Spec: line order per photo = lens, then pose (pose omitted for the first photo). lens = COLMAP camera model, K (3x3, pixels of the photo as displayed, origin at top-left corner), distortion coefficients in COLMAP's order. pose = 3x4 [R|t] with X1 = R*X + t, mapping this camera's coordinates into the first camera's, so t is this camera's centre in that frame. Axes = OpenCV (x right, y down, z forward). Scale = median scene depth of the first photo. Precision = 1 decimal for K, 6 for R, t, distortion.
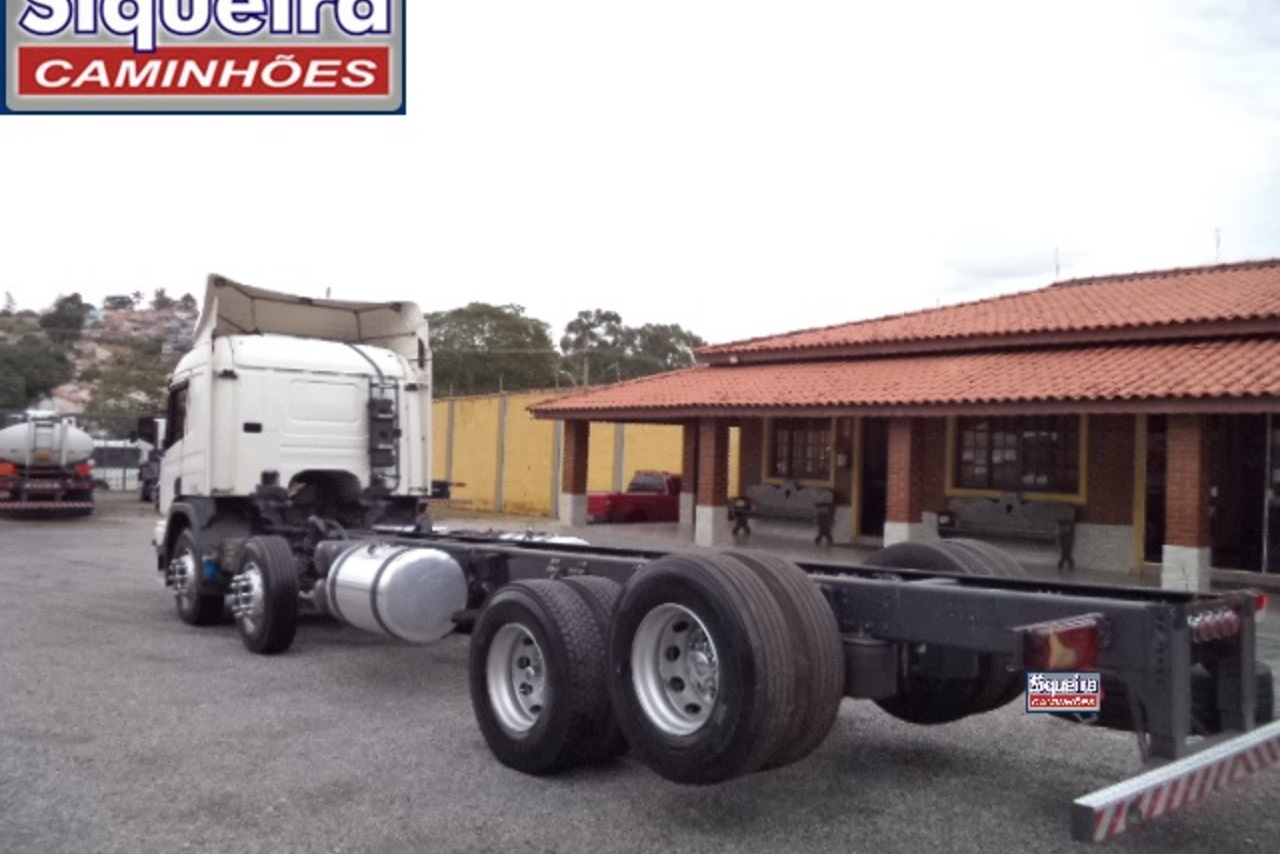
lens RADIAL K [[1036.8, 0, 640.0], [0, 1036.8, 427.0], [0, 0, 1]] dist [-0.025101, -0.008345]
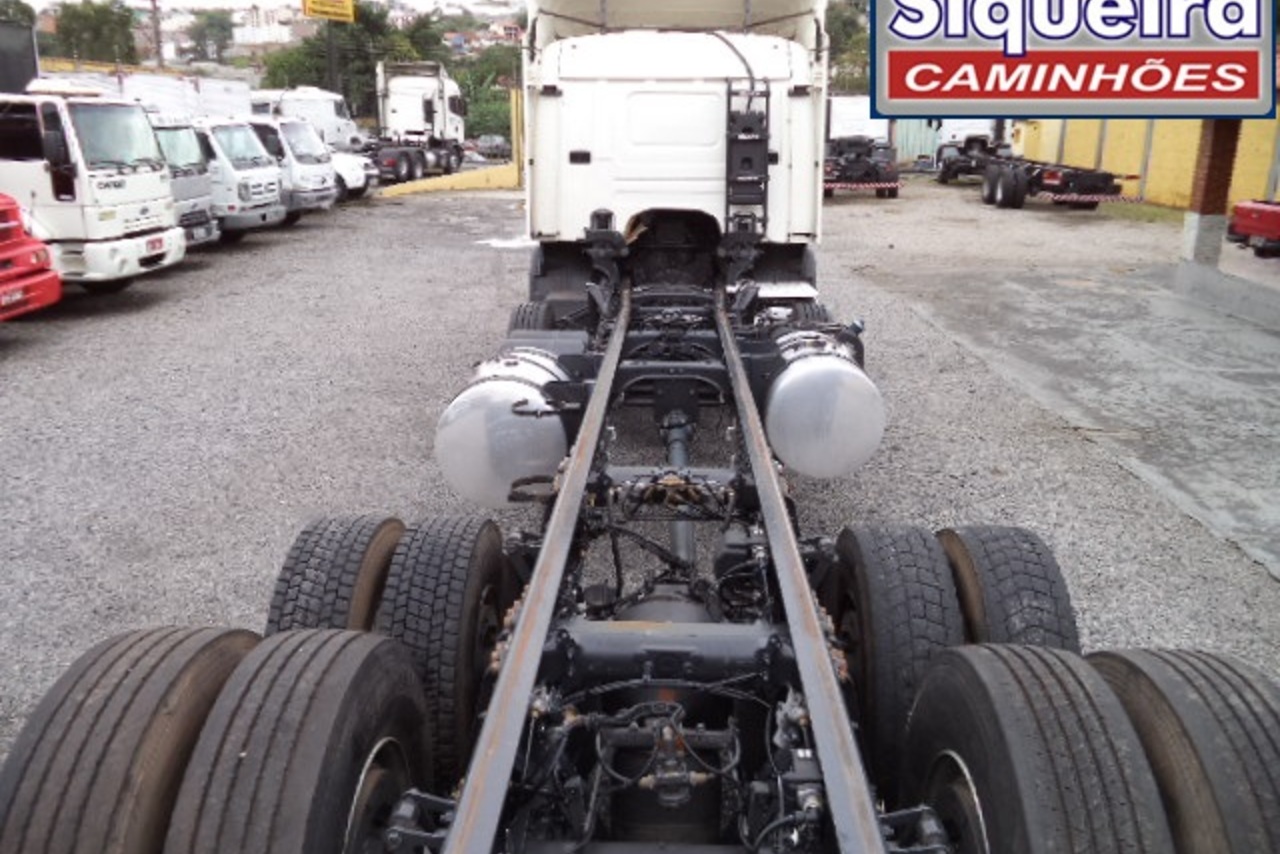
lens RADIAL K [[1036.8, 0, 640.0], [0, 1036.8, 427.0], [0, 0, 1]] dist [-0.025101, -0.008345]
pose [[0.745315, 0.173256, -0.643807, 0.208361], [0.039986, 0.952290, 0.302563, -0.039437], [0.665512, -0.251249, 0.702828, 0.379241]]
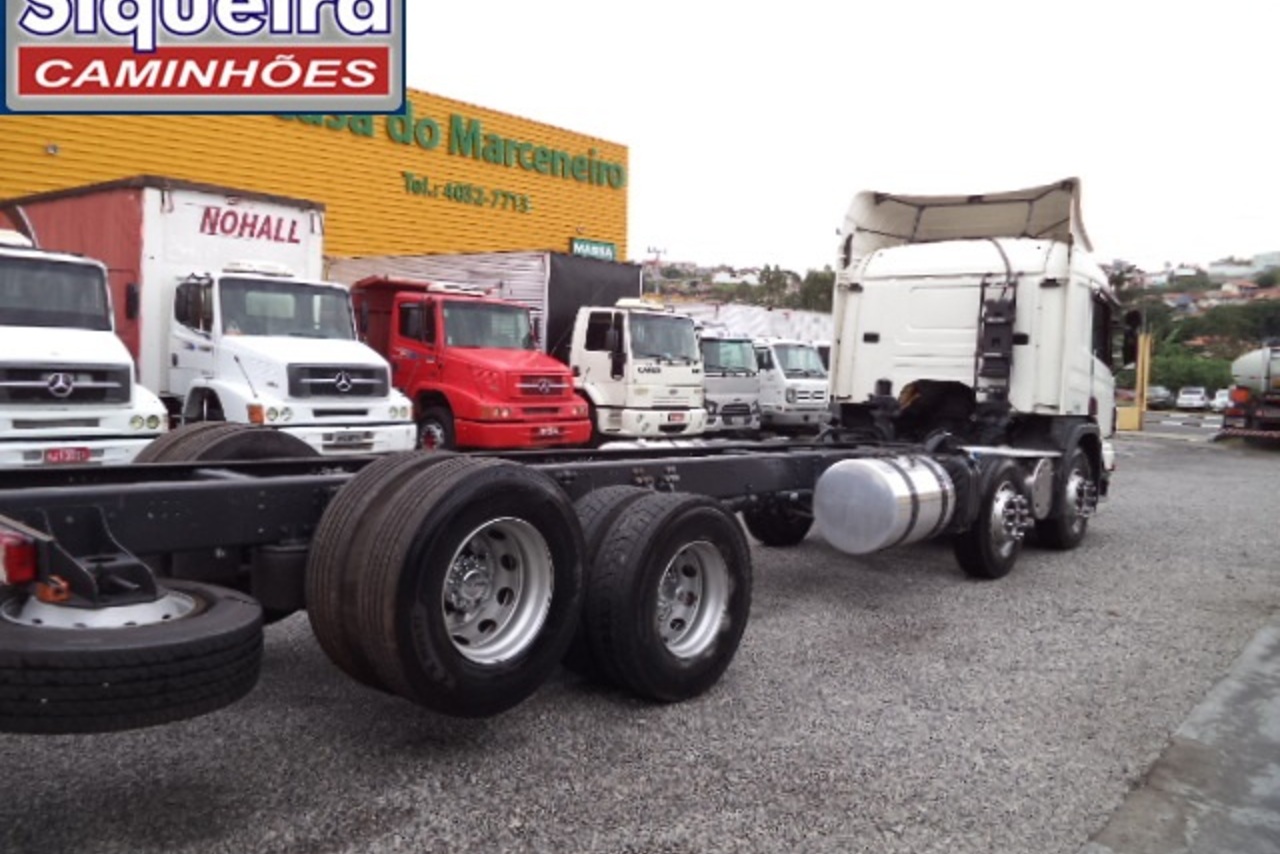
lens RADIAL K [[1036.8, 0, 640.0], [0, 1036.8, 427.0], [0, 0, 1]] dist [-0.025101, -0.008345]
pose [[0.183116, 0.047366, -0.981950, 0.553374], [0.011707, 0.998663, 0.050356, 0.032235], [0.983022, -0.020717, 0.182316, 0.550915]]
